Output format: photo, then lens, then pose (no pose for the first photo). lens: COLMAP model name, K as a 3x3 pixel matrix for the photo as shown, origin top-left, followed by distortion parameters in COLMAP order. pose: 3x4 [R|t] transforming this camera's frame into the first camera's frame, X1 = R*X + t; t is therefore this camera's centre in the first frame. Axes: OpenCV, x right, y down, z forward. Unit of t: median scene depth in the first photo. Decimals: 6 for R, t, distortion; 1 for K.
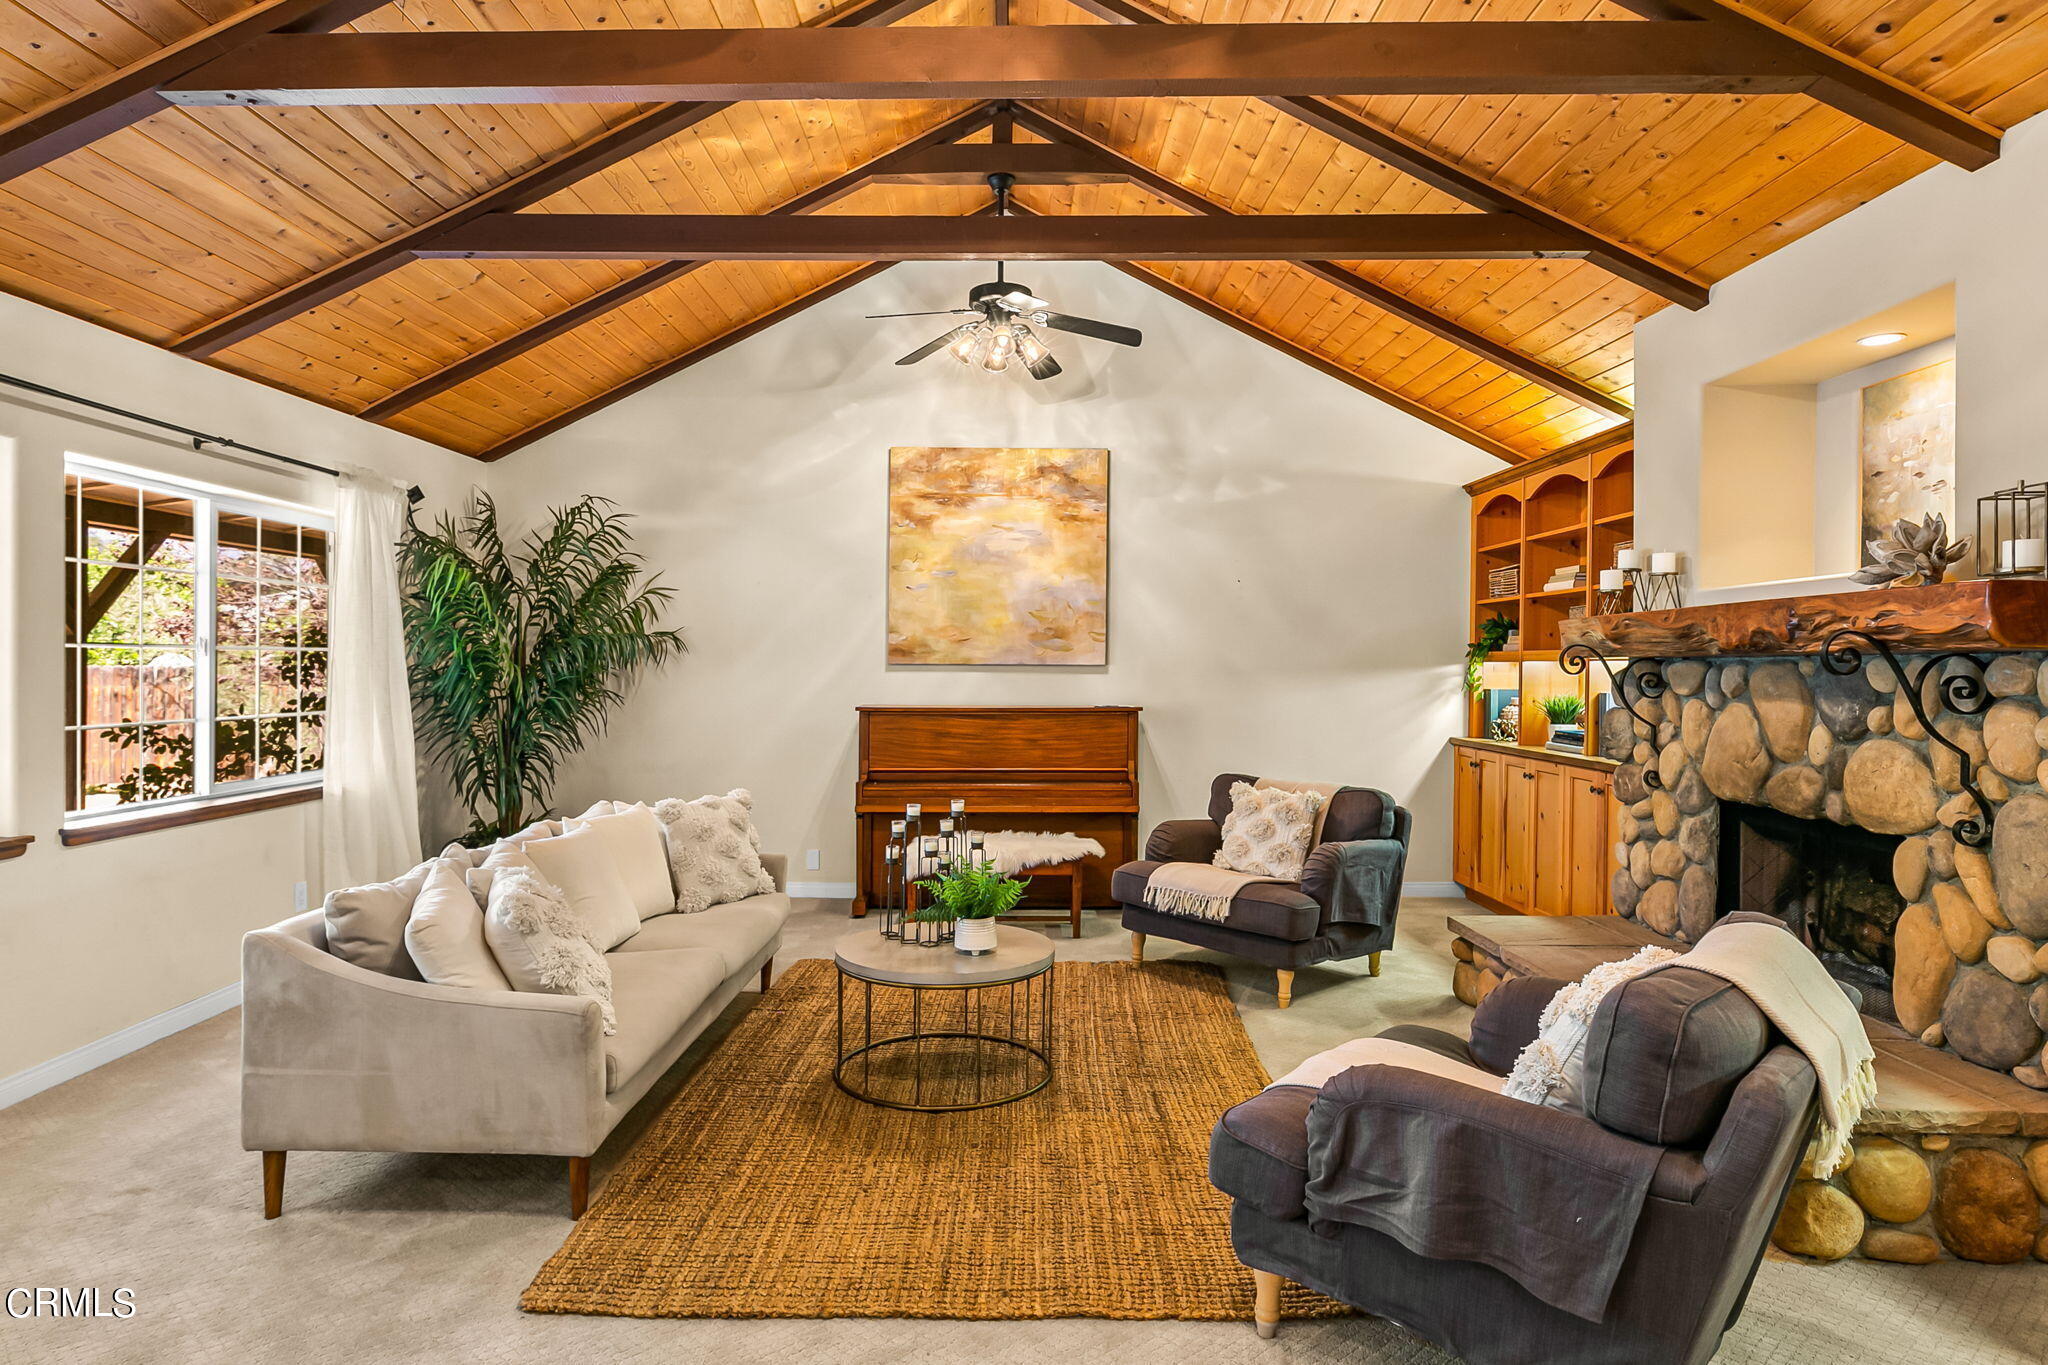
lens RADIAL K [[1163.0, 0, 1023.5], [0, 1163.0, 681.4], [0, 0, 1]] dist [-0.002760, -0.000149]
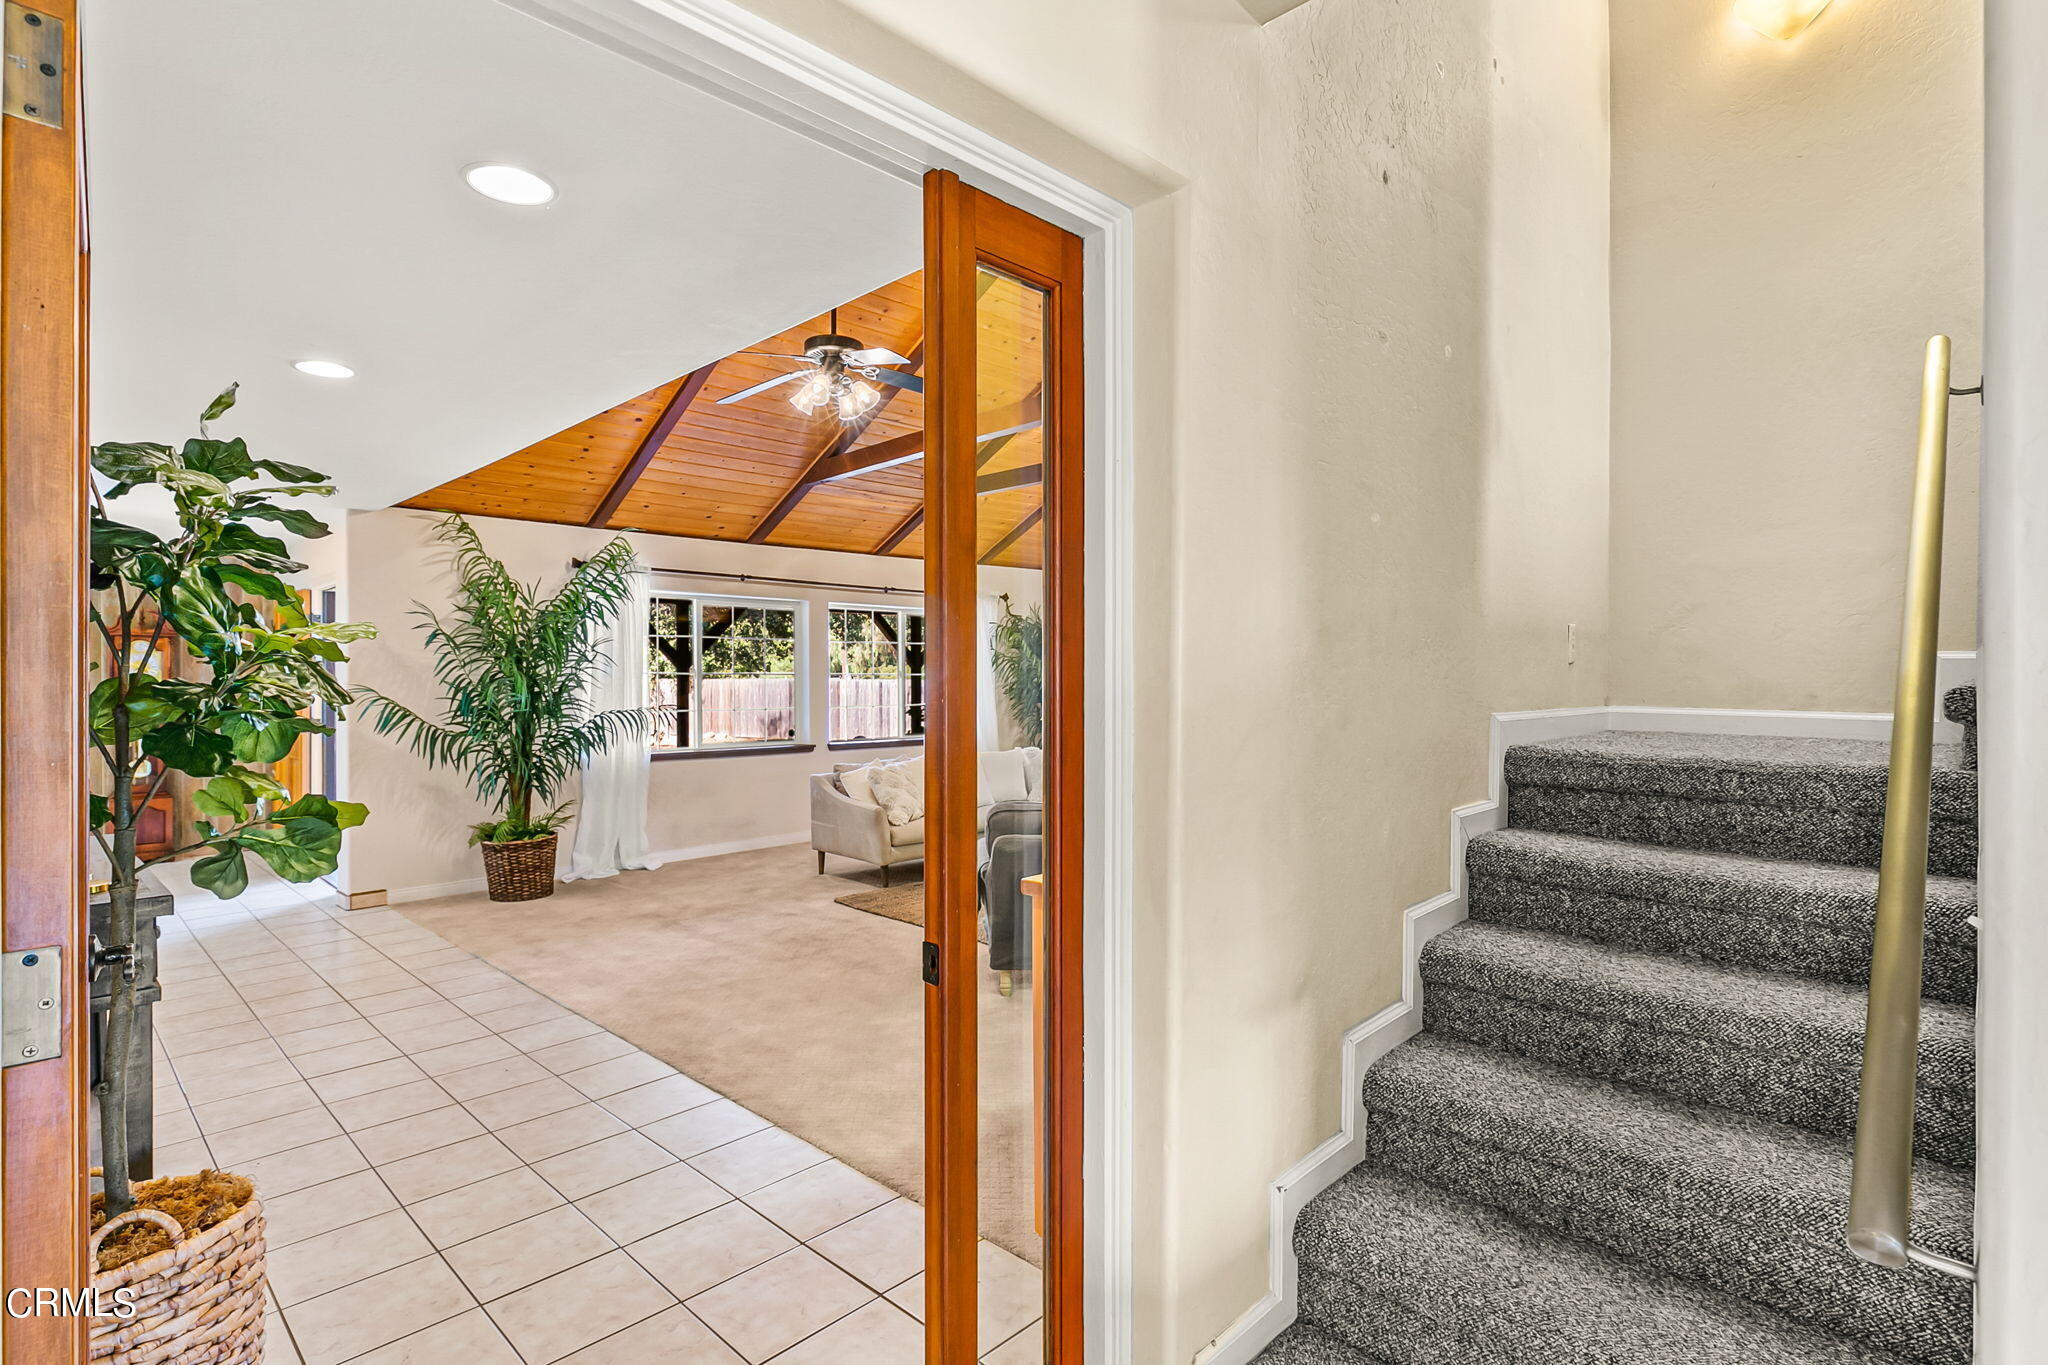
lens RADIAL K [[994.0, 0, 1024.9], [0, 994.0, 682.3], [0, 0, 1]] dist [0.000160, 0.000024]
pose [[0.718028, 0.004354, -0.696001, 1.090978], [-0.011971, 0.999910, -0.006095, -0.004853], [0.695912, 0.012708, 0.718015, -0.323253]]
